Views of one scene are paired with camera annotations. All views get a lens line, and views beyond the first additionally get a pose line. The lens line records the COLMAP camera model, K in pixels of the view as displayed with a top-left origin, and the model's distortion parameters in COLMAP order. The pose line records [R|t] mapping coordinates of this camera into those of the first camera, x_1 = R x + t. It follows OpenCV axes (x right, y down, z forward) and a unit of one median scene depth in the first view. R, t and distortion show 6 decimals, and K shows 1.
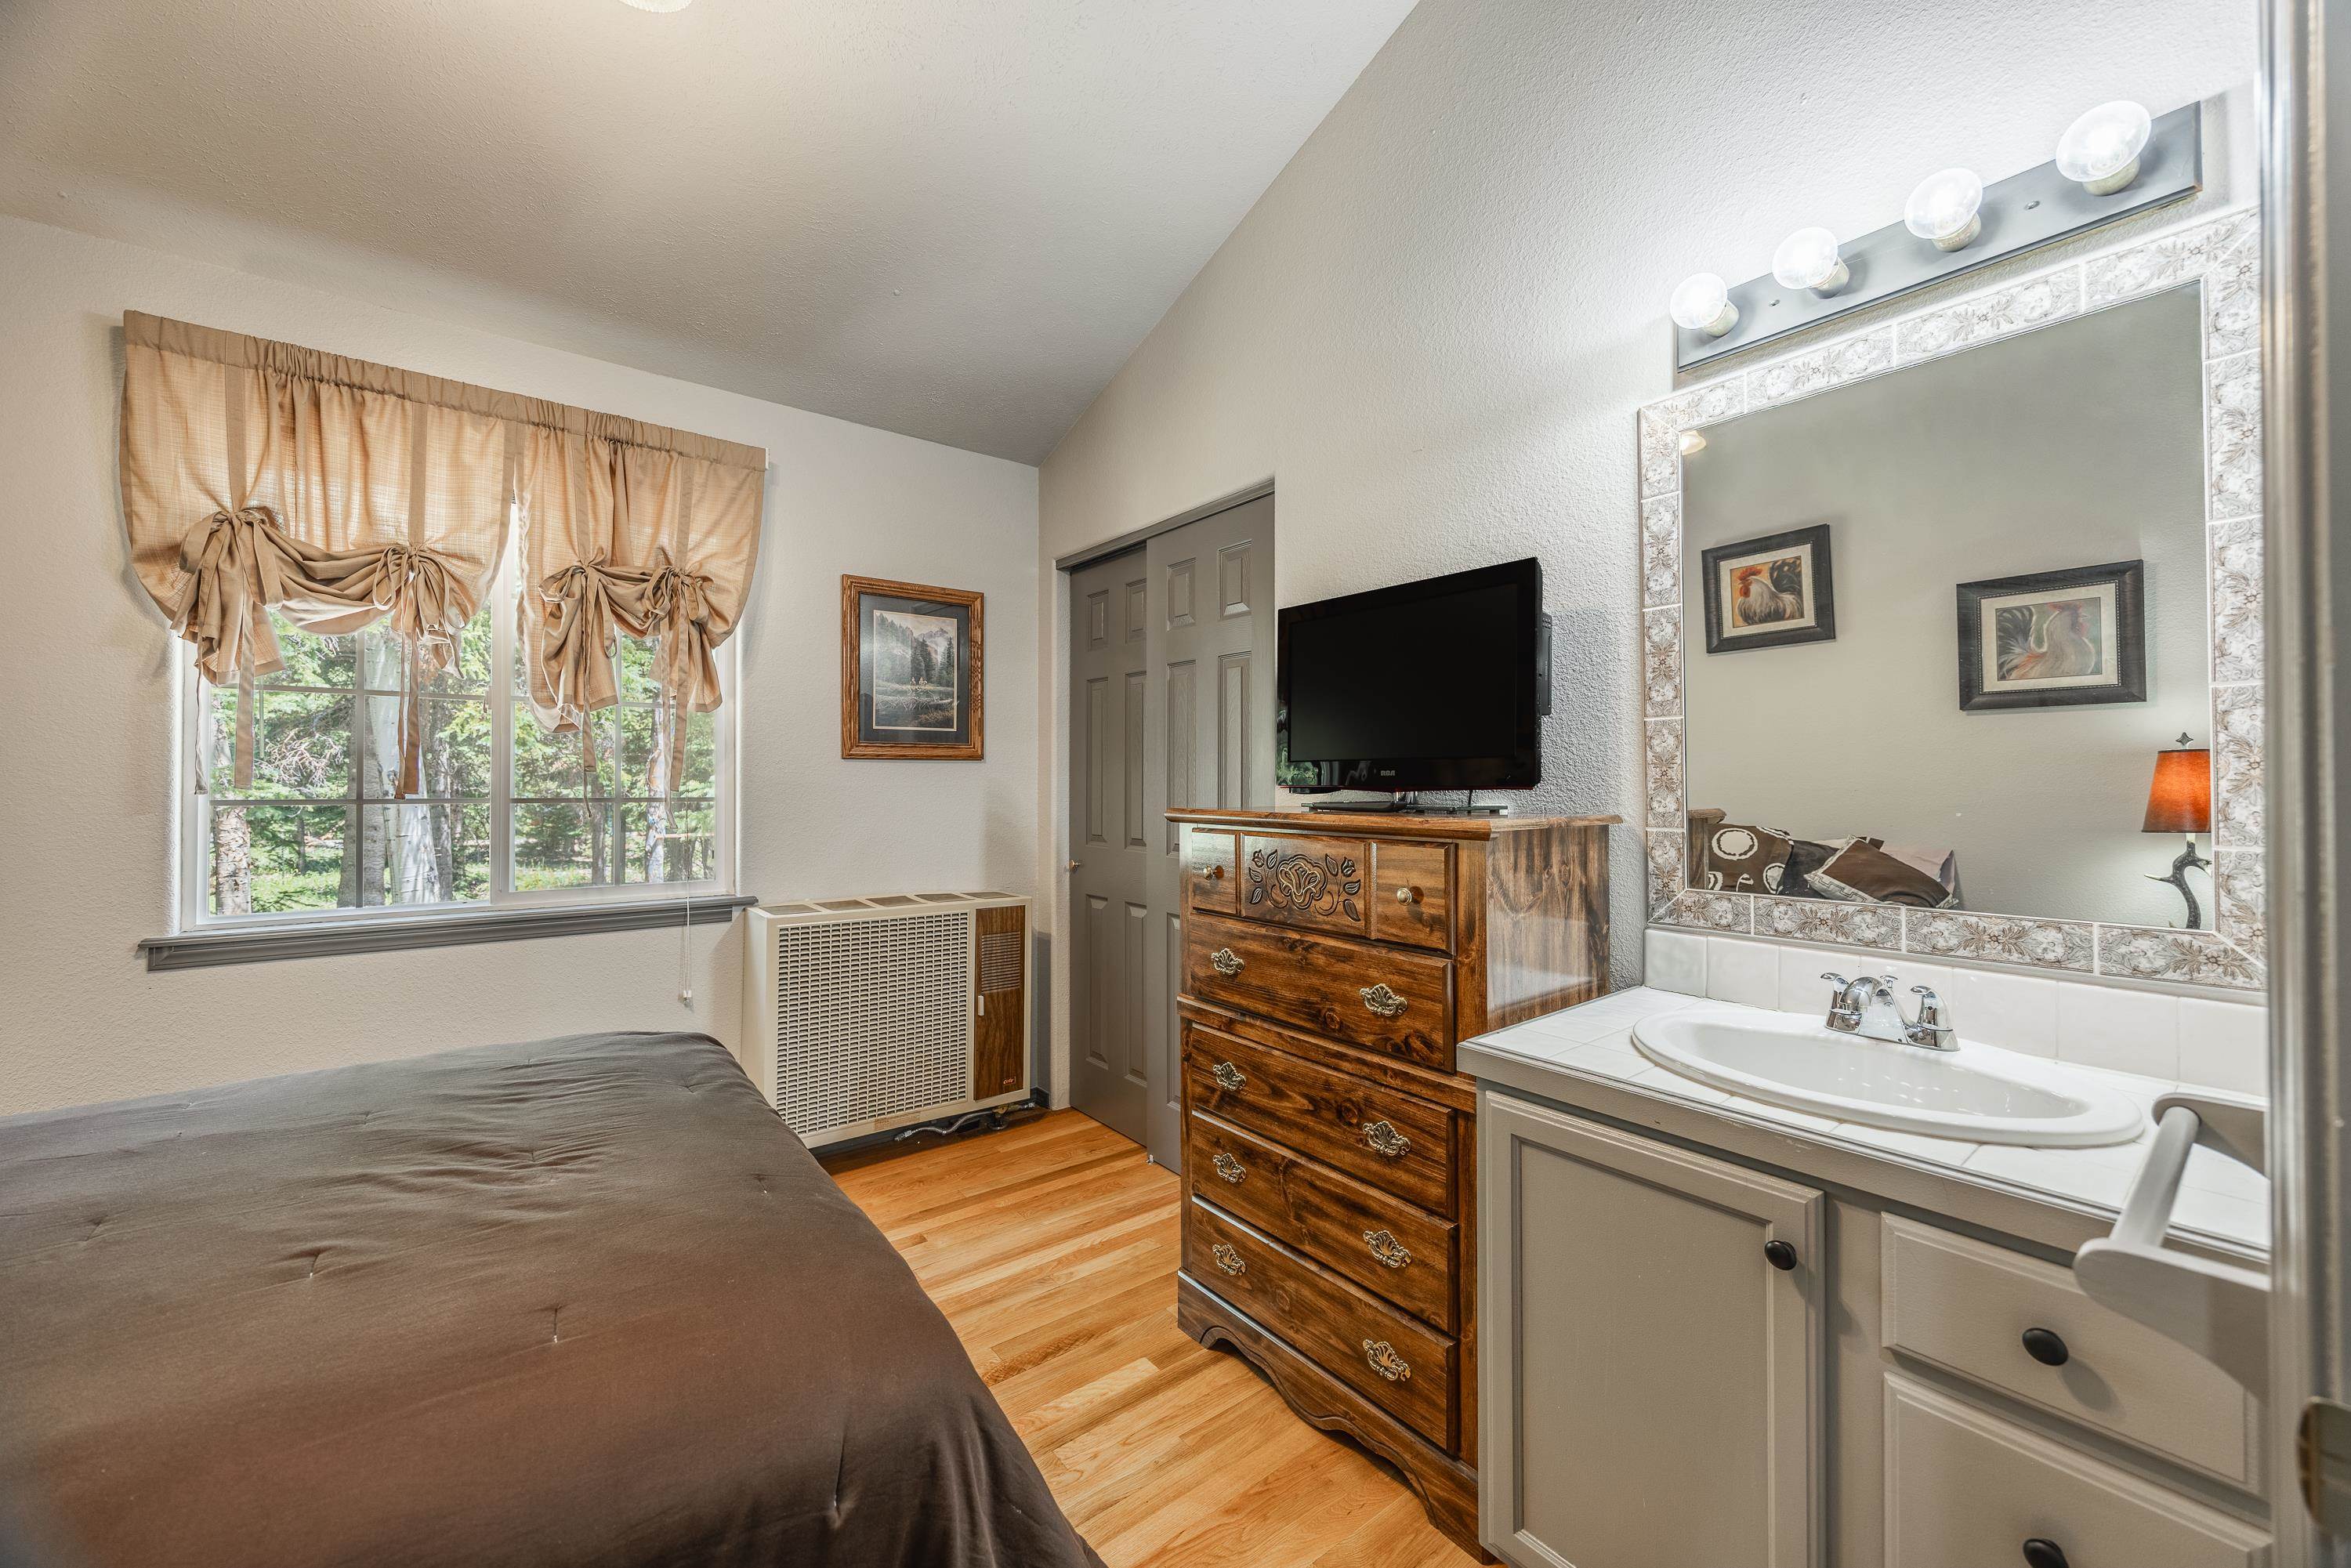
lens RADIAL K [[896.9, 0, 1181.5], [0, 896.9, 775.1], [0, 0, 1]] dist [-0.000122, -0.000159]
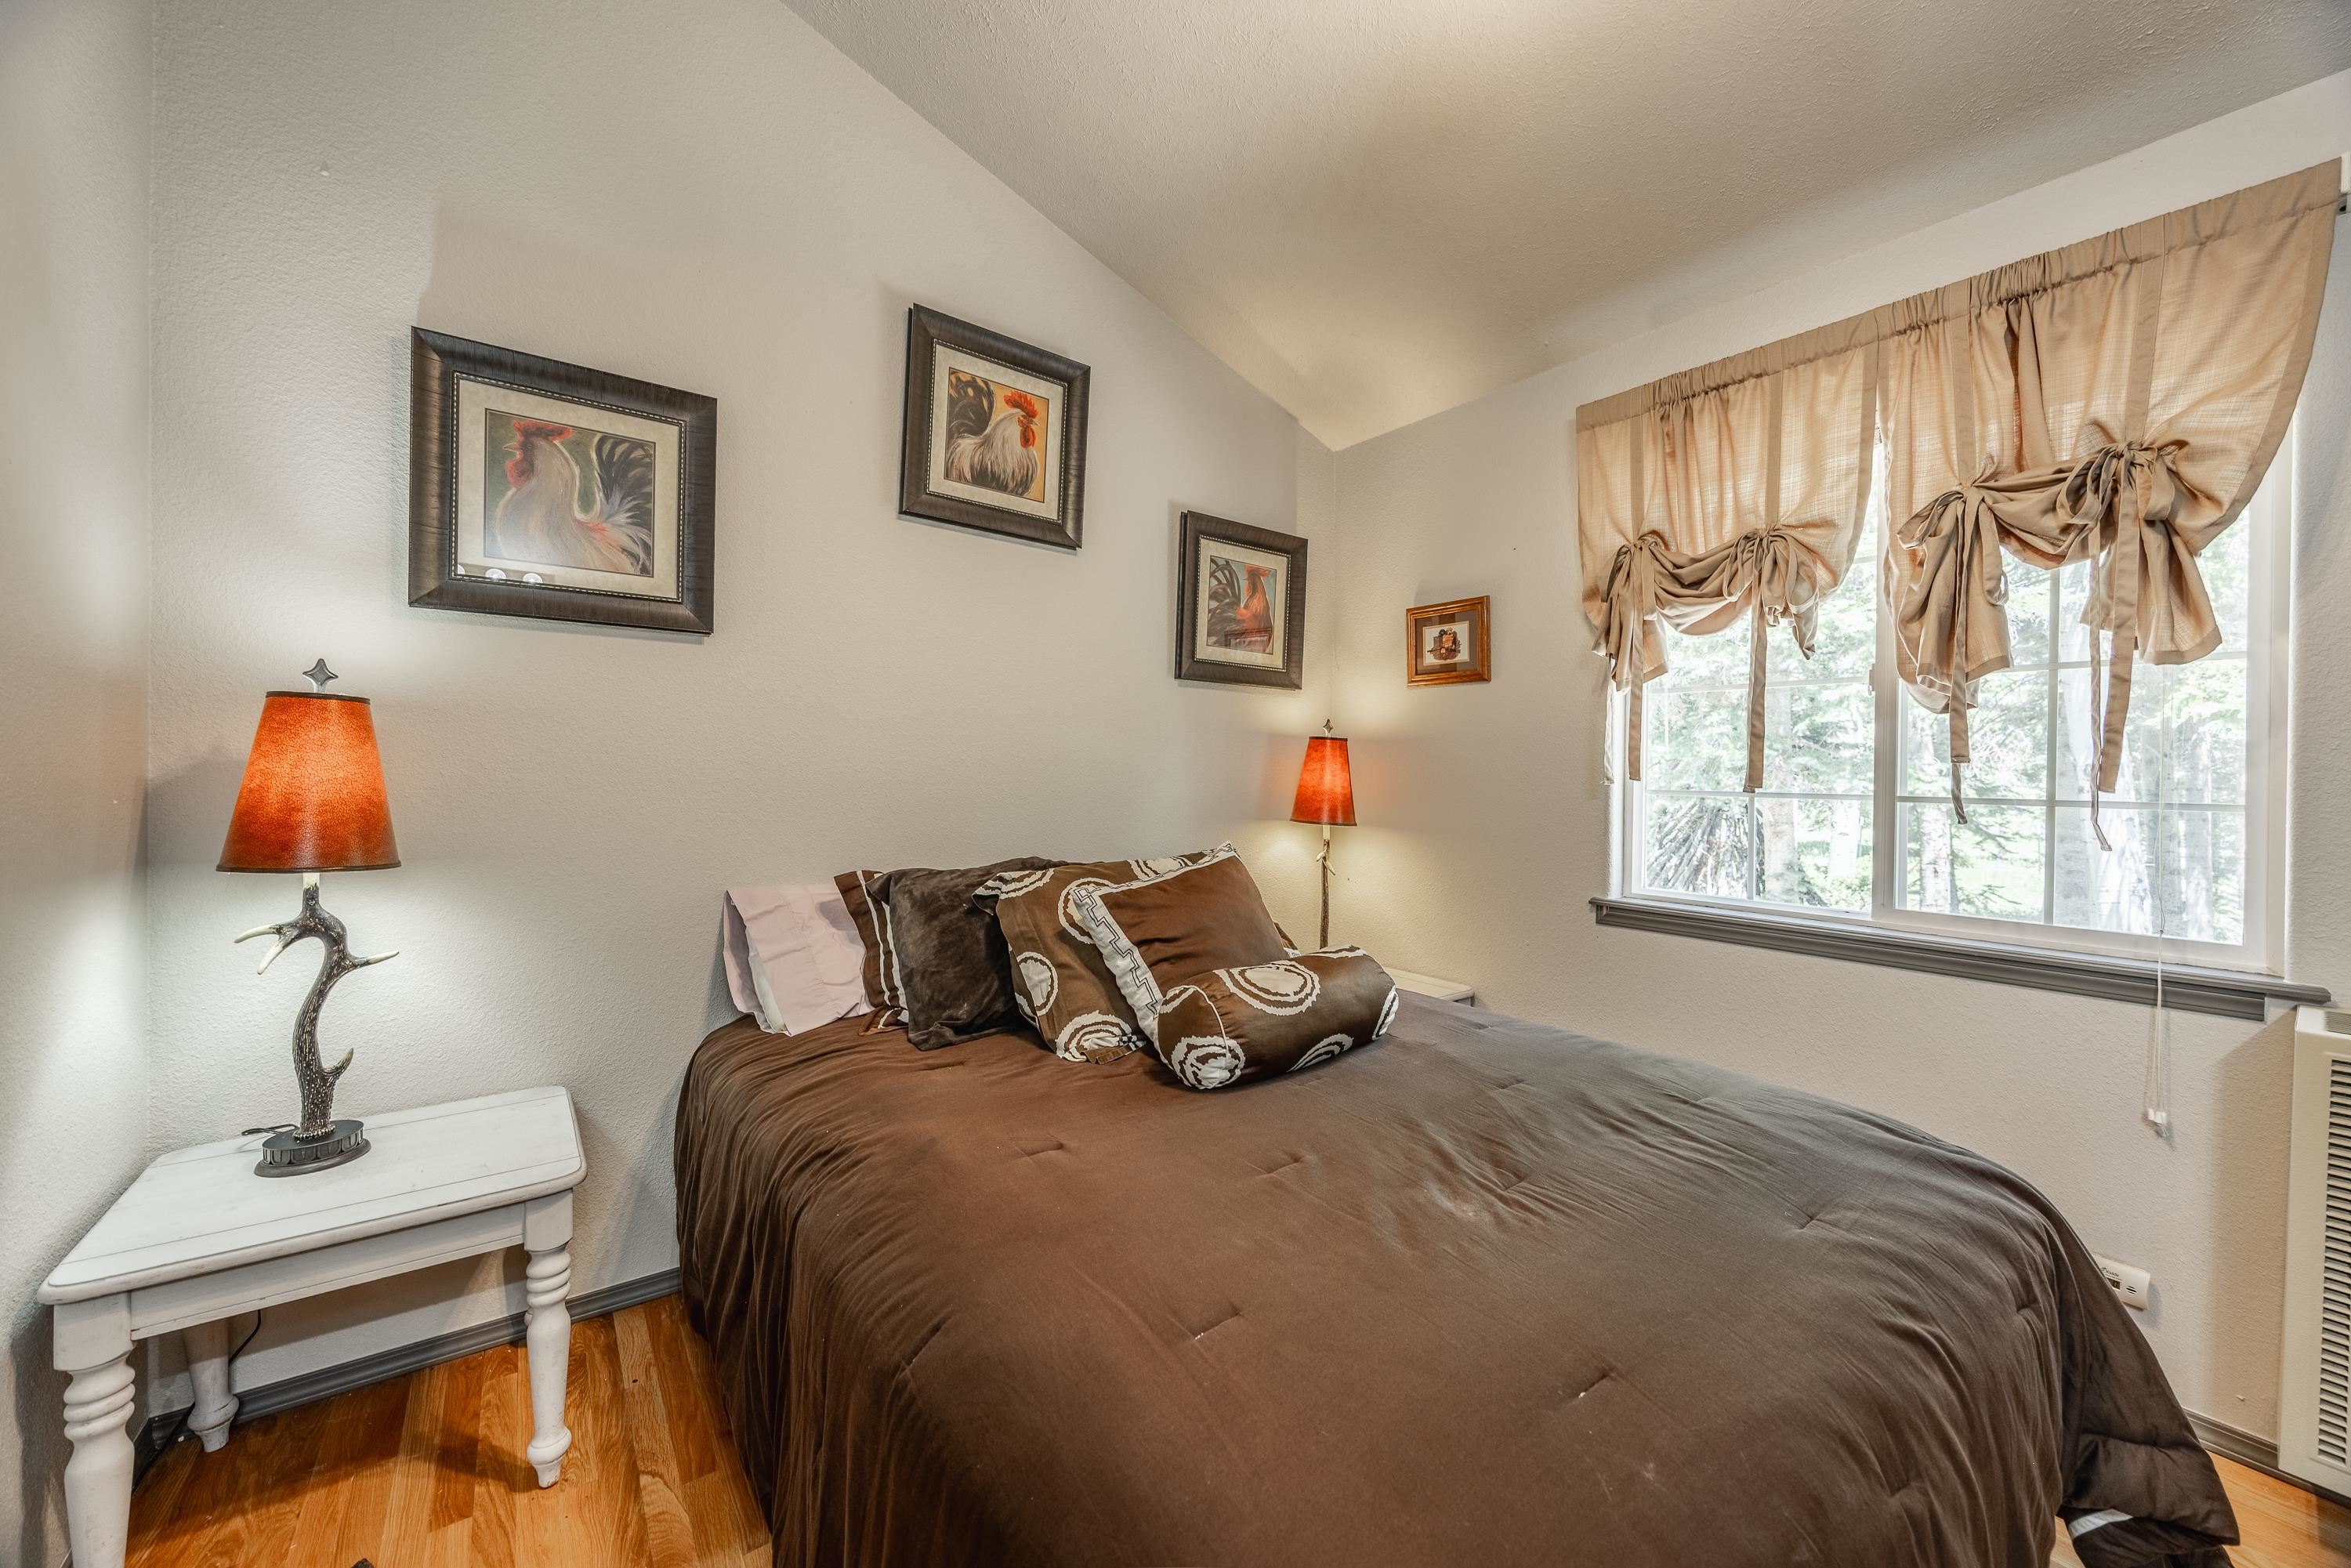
lens RADIAL K [[896.9, 0, 1181.5], [0, 896.9, 775.1], [0, 0, 1]] dist [-0.000122, -0.000159]
pose [[-0.027689, 0.005910, -0.999599, 0.105376], [-0.000871, 0.999982, 0.005936, 0.002380], [0.999616, 0.001035, -0.027684, 0.376058]]
